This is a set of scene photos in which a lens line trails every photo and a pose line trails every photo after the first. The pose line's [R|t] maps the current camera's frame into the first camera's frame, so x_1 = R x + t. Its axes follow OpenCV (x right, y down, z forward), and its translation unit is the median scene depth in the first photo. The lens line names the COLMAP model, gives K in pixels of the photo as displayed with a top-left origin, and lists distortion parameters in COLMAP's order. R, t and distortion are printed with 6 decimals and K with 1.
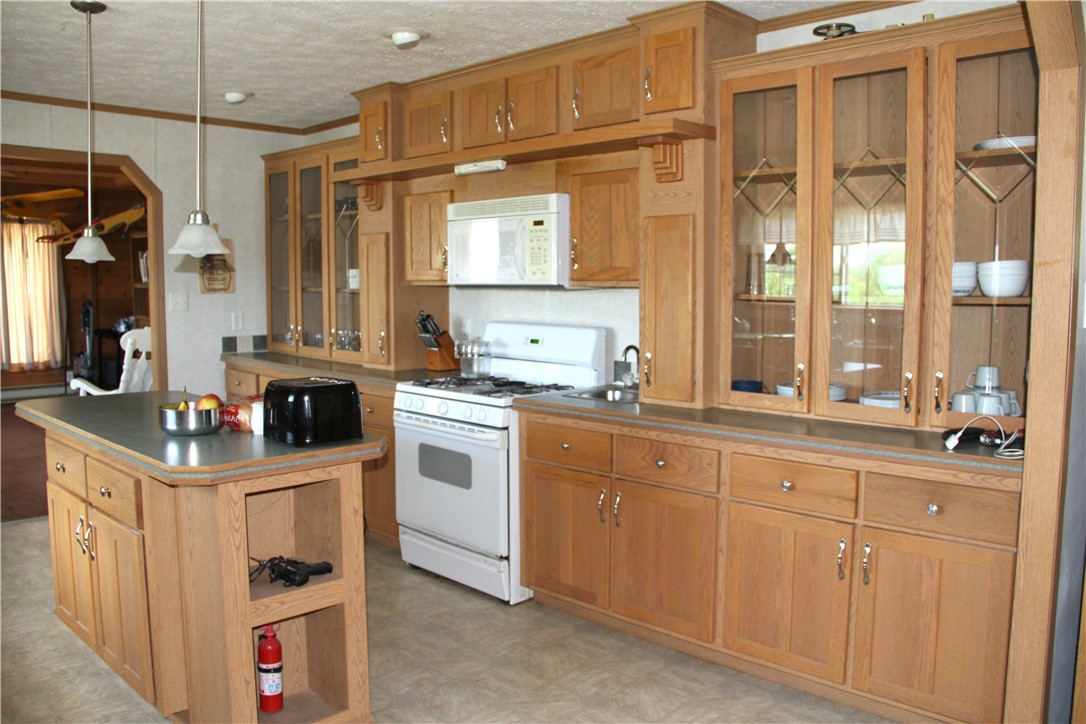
lens RADIAL K [[883.0, 0, 543.8], [0, 883.0, 368.3], [0, 0, 1]] dist [-0.171290, 0.118148]
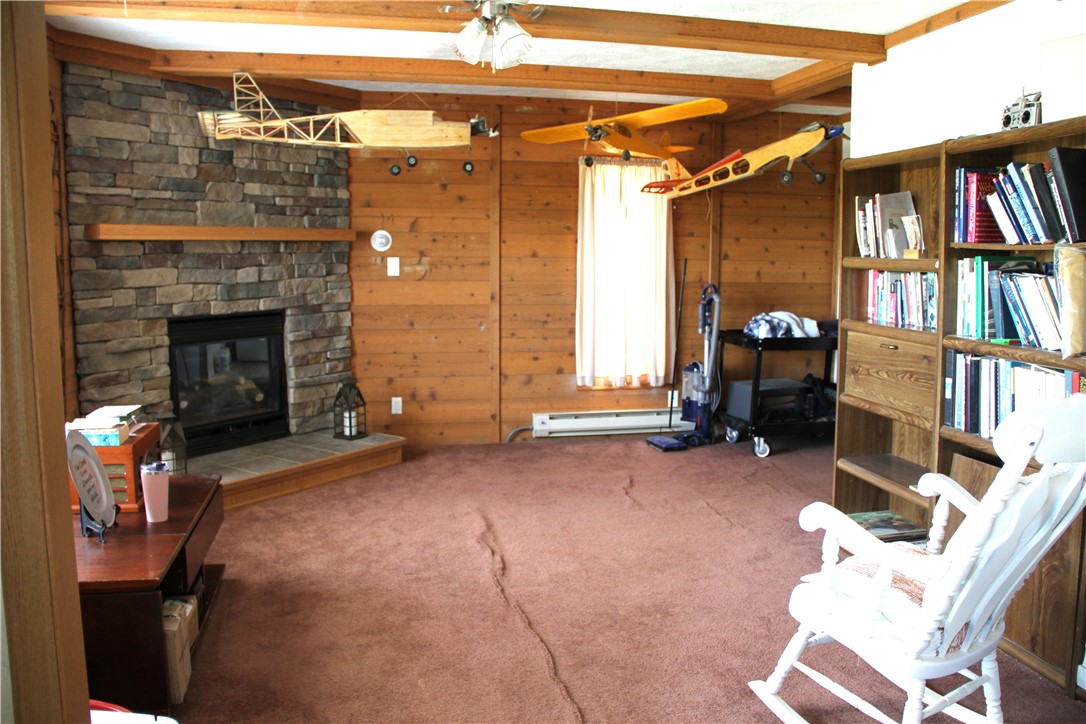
lens RADIAL K [[883.0, 0, 557.0], [0, 883.0, 374.2], [0, 0, 1]] dist [-0.171290, 0.118148]
pose [[0.845506, 0.068781, -0.529518, -0.715976], [-0.054472, 0.997606, 0.042604, -0.088350], [0.531181, -0.007178, 0.847228, 0.964550]]
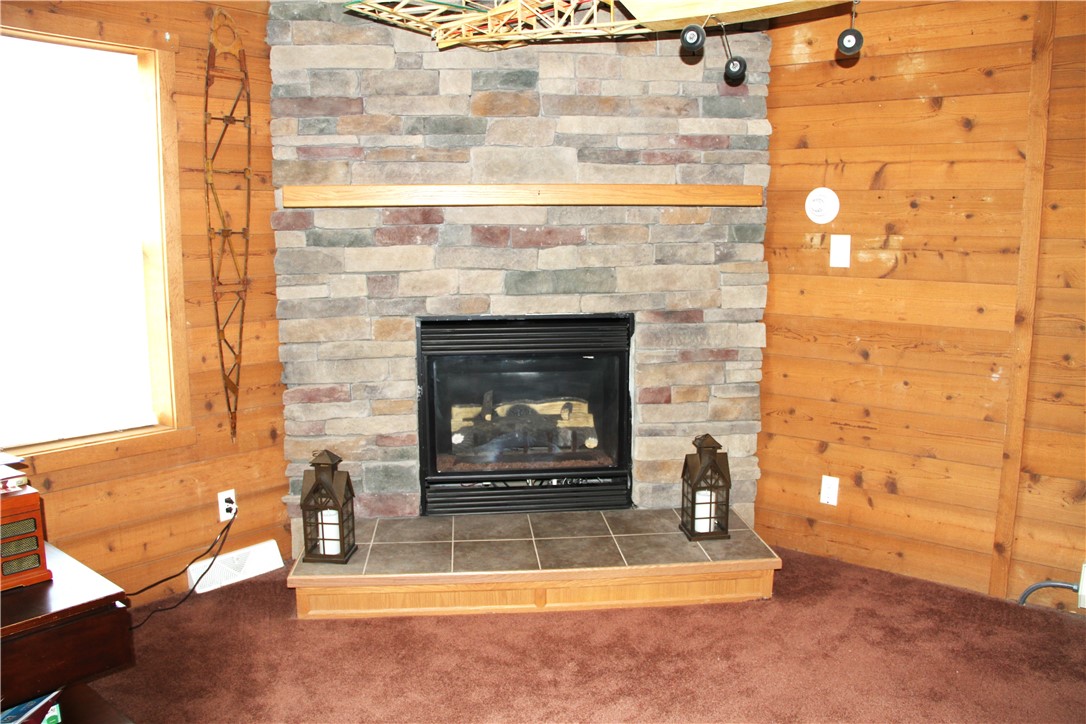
lens RADIAL K [[883.0, 0, 569.7], [0, 883.0, 378.0], [0, 0, 1]] dist [-0.171290, 0.118148]
pose [[0.106047, 0.155212, -0.982173, -0.958400], [-0.101745, 0.984252, 0.144555, -0.173932], [0.989142, 0.084602, 0.120169, 1.809094]]
